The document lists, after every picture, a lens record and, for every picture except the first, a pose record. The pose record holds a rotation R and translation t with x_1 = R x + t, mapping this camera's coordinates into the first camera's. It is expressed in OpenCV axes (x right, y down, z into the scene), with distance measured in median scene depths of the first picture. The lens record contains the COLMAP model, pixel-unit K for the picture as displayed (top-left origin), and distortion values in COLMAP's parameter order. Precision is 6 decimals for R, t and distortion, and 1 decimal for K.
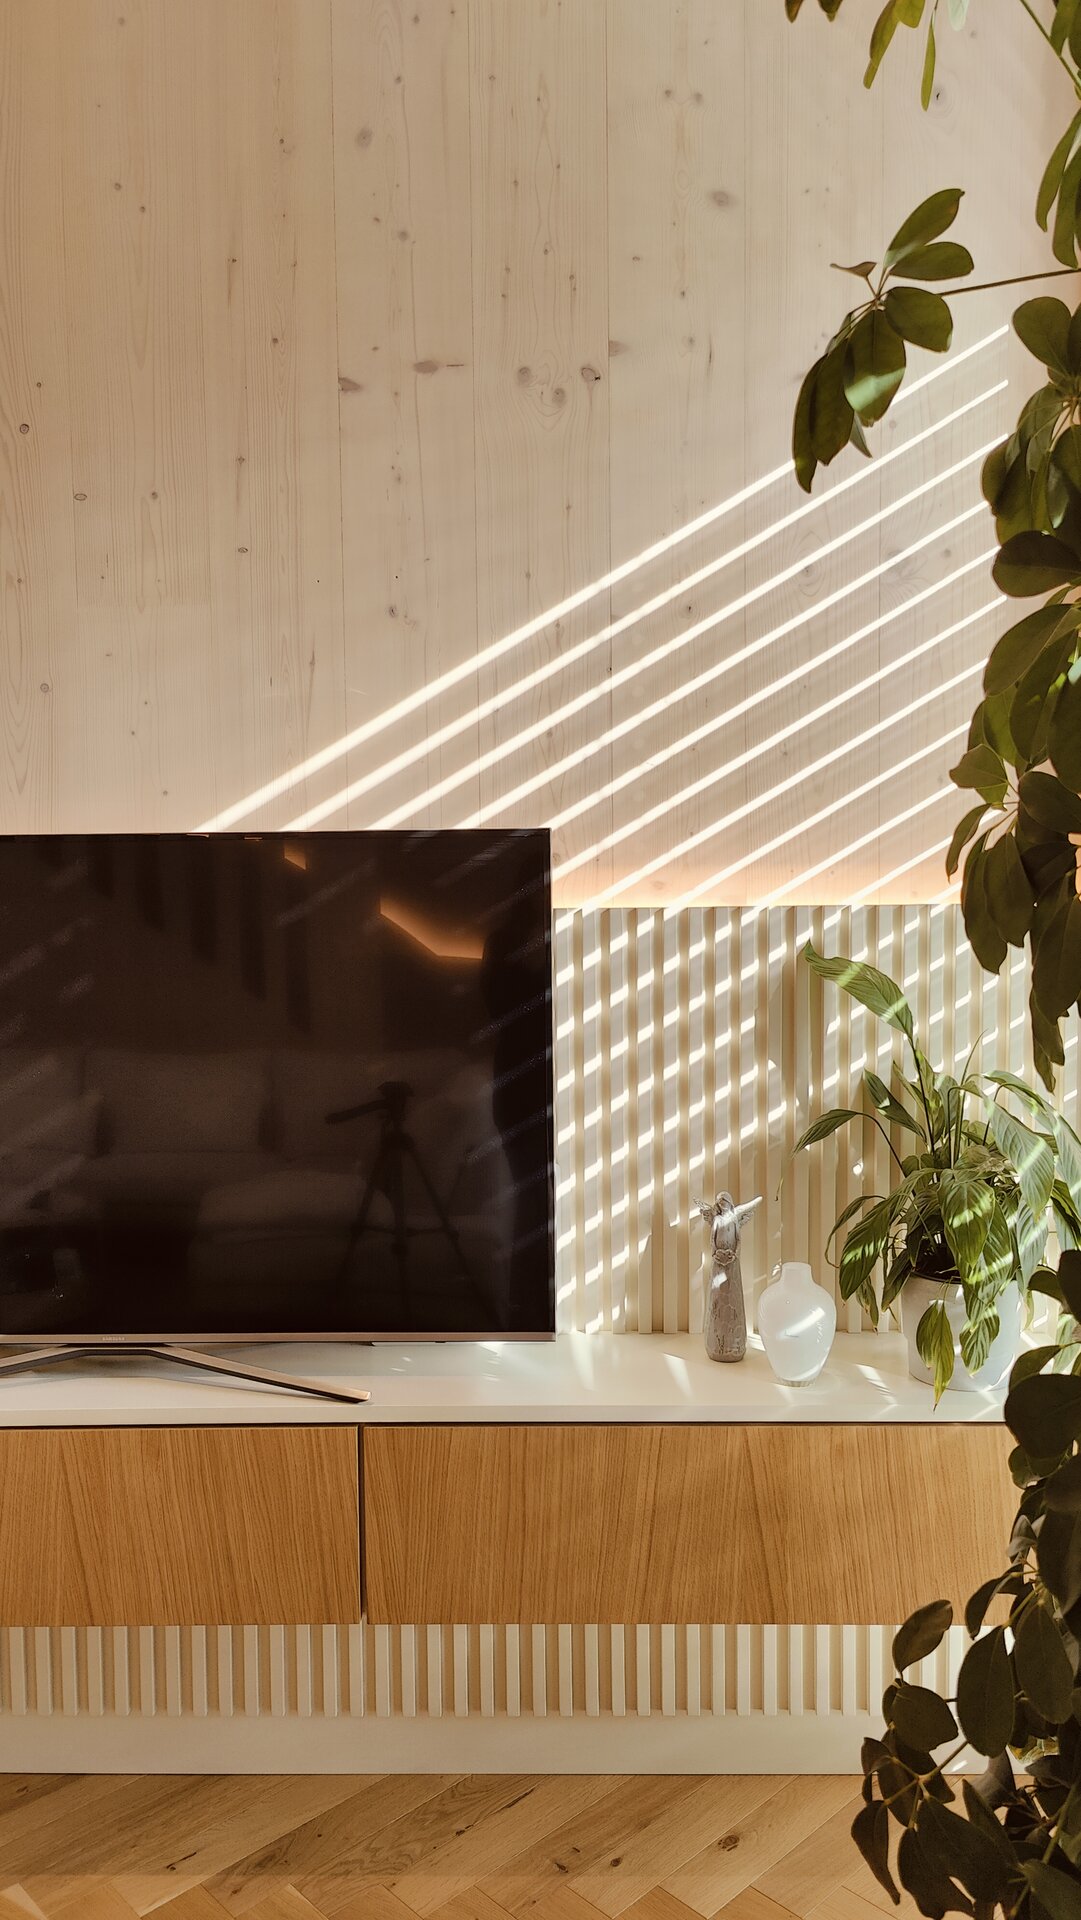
lens RADIAL K [[1361.2, 0, 540.5], [0, 1361.2, 960.0], [0, 0, 1]] dist [0.029953, 0.000368]
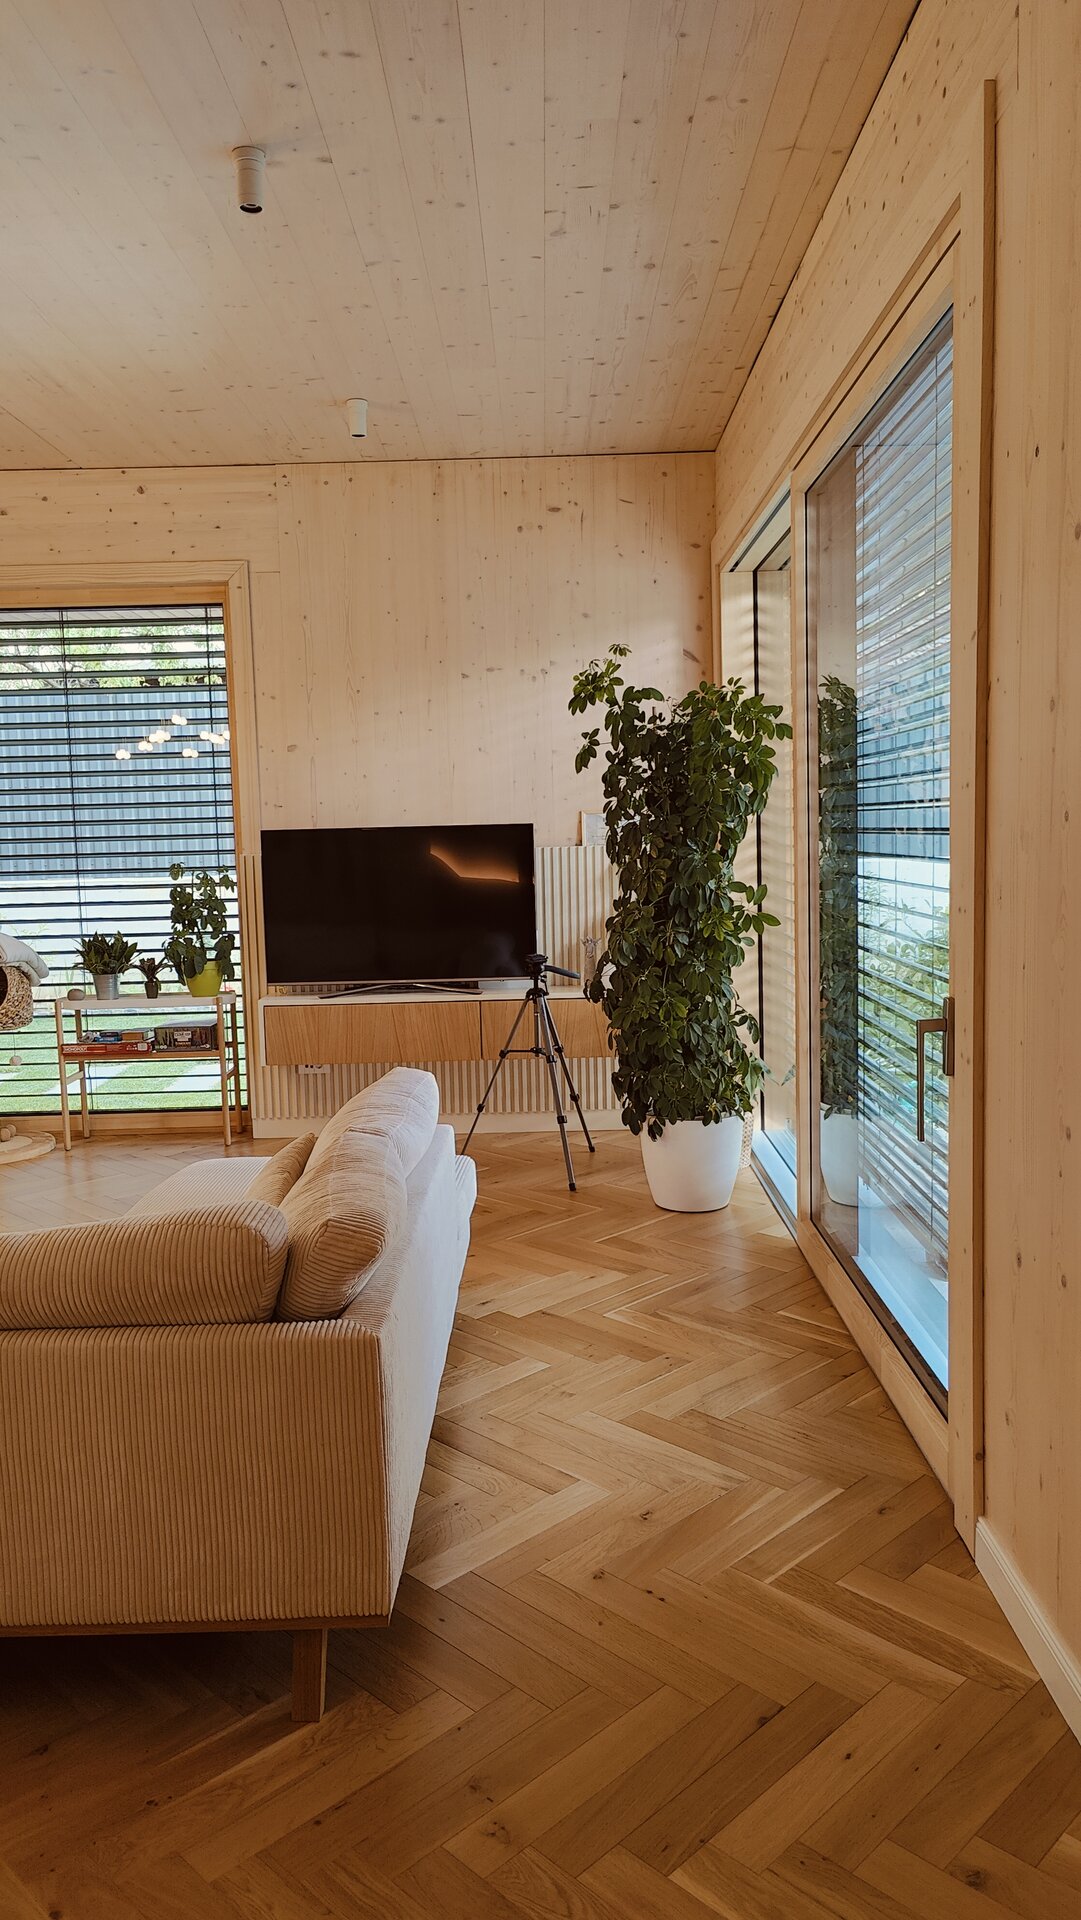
lens RADIAL K [[1281.0, 0, 543.3], [0, 1281.0, 944.2], [0, 0, 1]] dist [0.001242, 0.000391]
pose [[0.999799, -0.016116, 0.011899, -0.010658], [0.015647, 0.999138, 0.038444, 0.077541], [-0.012508, -0.038250, 0.999190, -2.159683]]
